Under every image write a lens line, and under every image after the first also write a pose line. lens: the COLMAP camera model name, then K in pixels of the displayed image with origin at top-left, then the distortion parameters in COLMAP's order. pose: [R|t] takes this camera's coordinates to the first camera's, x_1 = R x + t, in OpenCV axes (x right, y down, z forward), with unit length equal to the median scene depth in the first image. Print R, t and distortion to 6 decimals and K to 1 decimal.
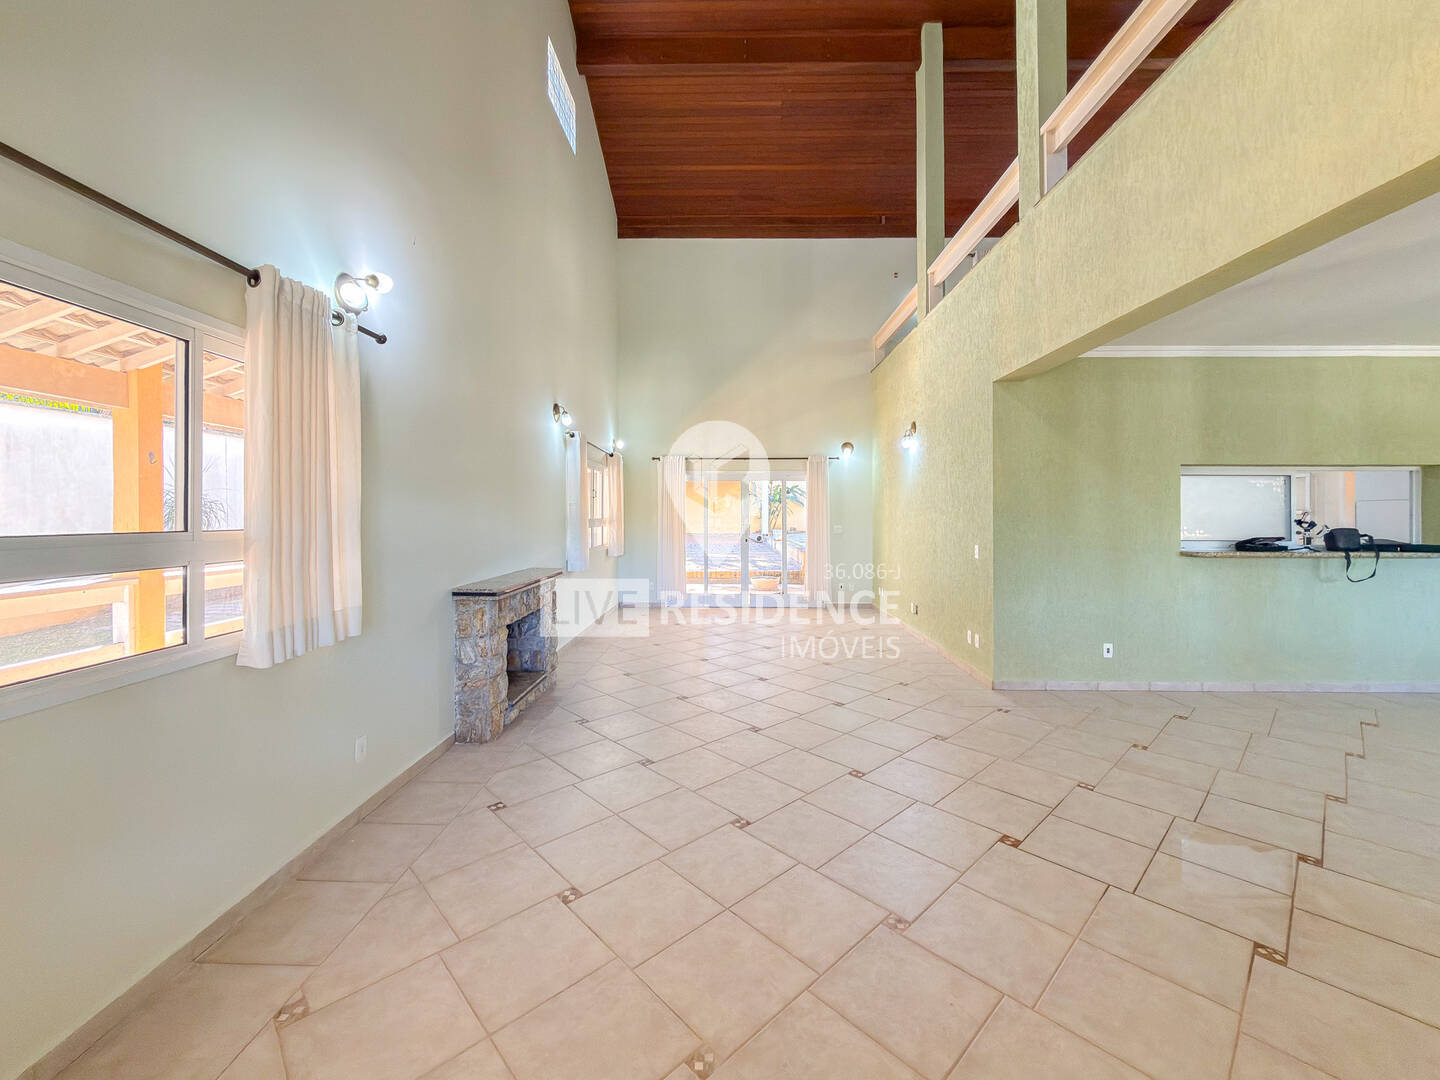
lens RADIAL K [[582.7, 0, 719.1], [0, 582.7, 518.1], [0, 0, 1]] dist [-0.000691, 0.000083]
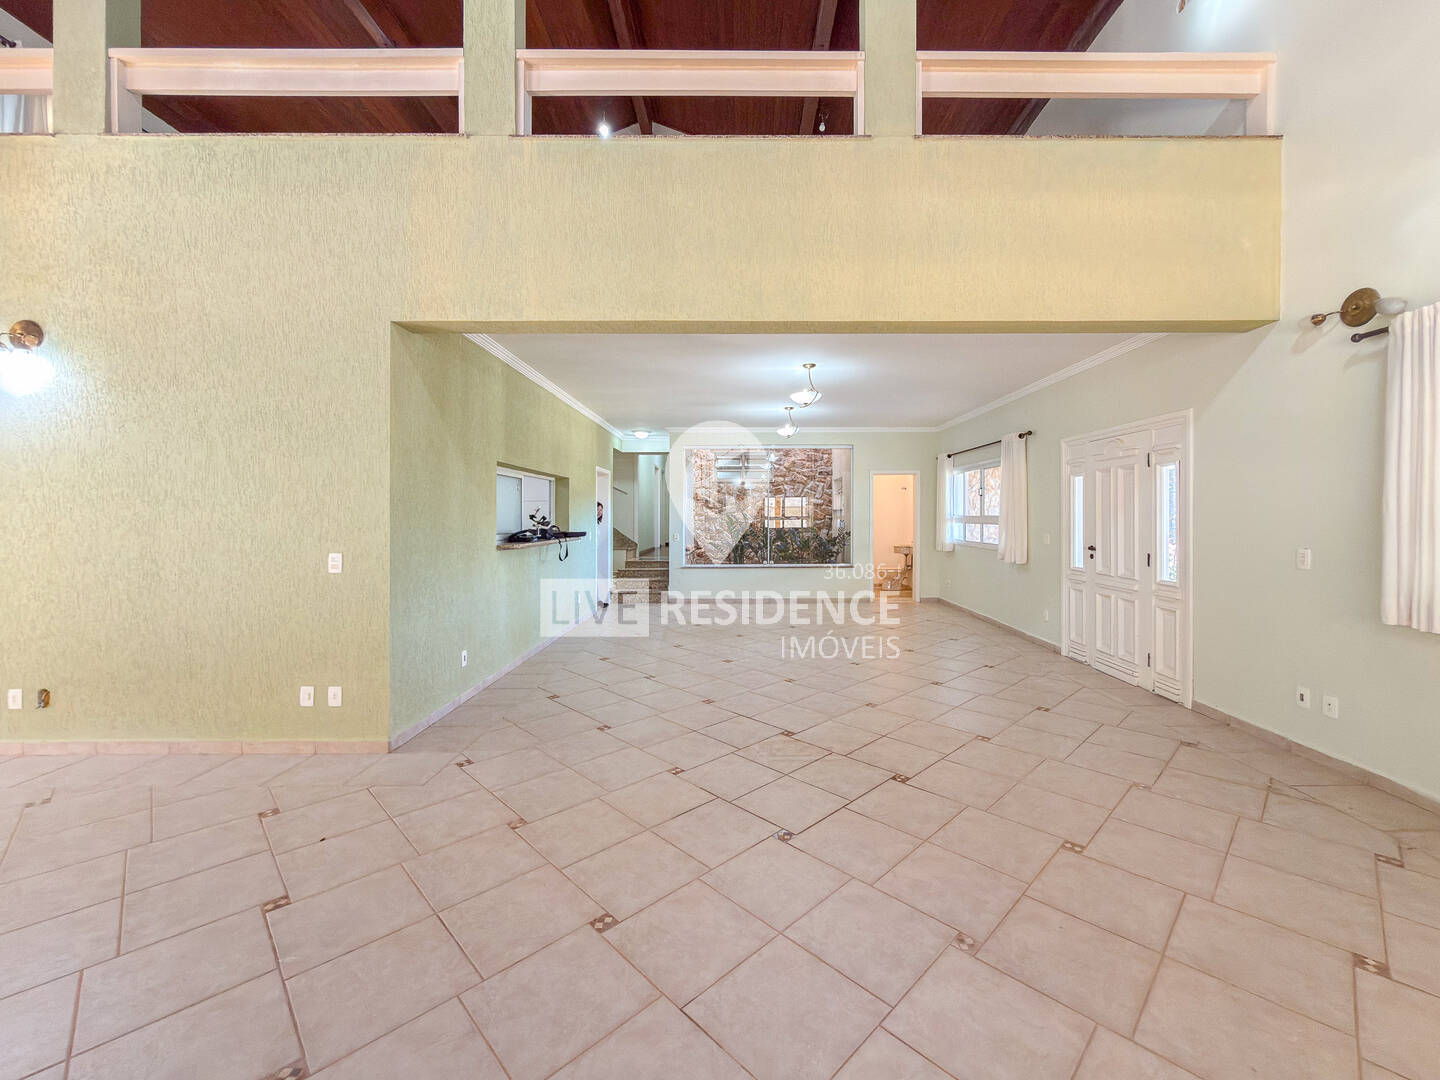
lens RADIAL K [[588.7, 0, 738.6], [0, 588.7, 513.9], [0, 0, 1]] dist [0.004081, 0.000111]
pose [[-0.031557, 0.001895, 0.999500, -0.266814], [0.009136, 0.999957, -0.001607, 0.007096], [-0.999460, 0.009081, -0.031573, 0.597389]]
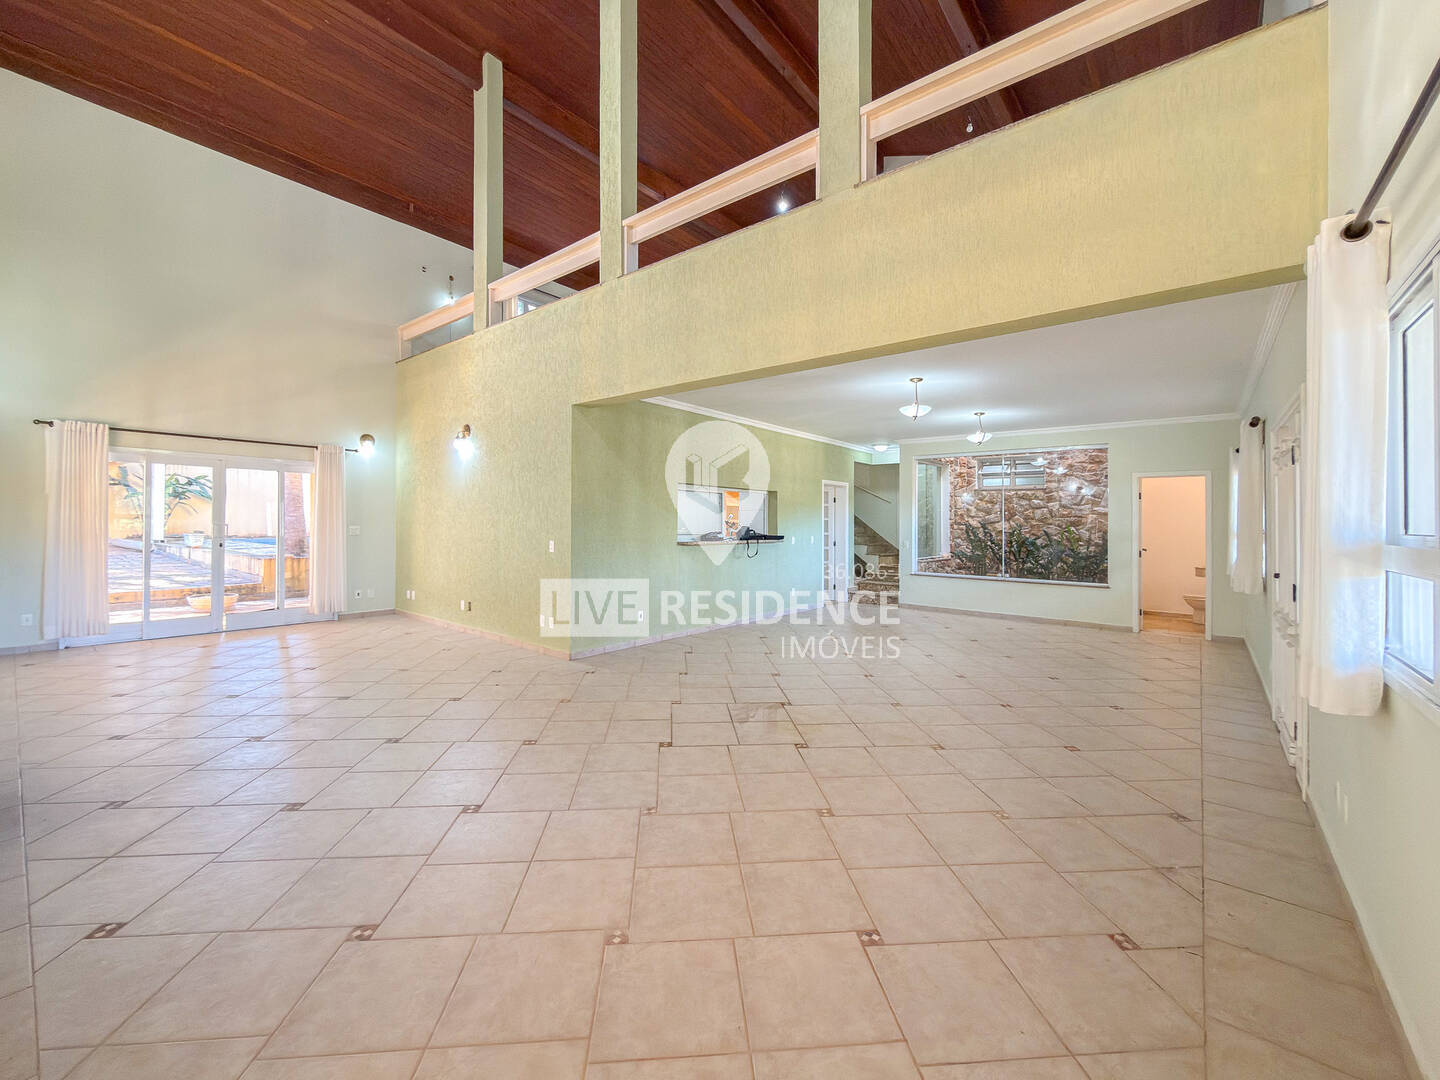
lens RADIAL K [[582.7, 0, 719.1], [0, 582.7, 518.1], [0, 0, 1]] dist [-0.000691, 0.000083]
pose [[0.621593, 0.011208, 0.783260, -0.287812], [-0.006736, 0.999937, -0.008963, 0.009811], [-0.783311, 0.000295, 0.621630, 0.011400]]
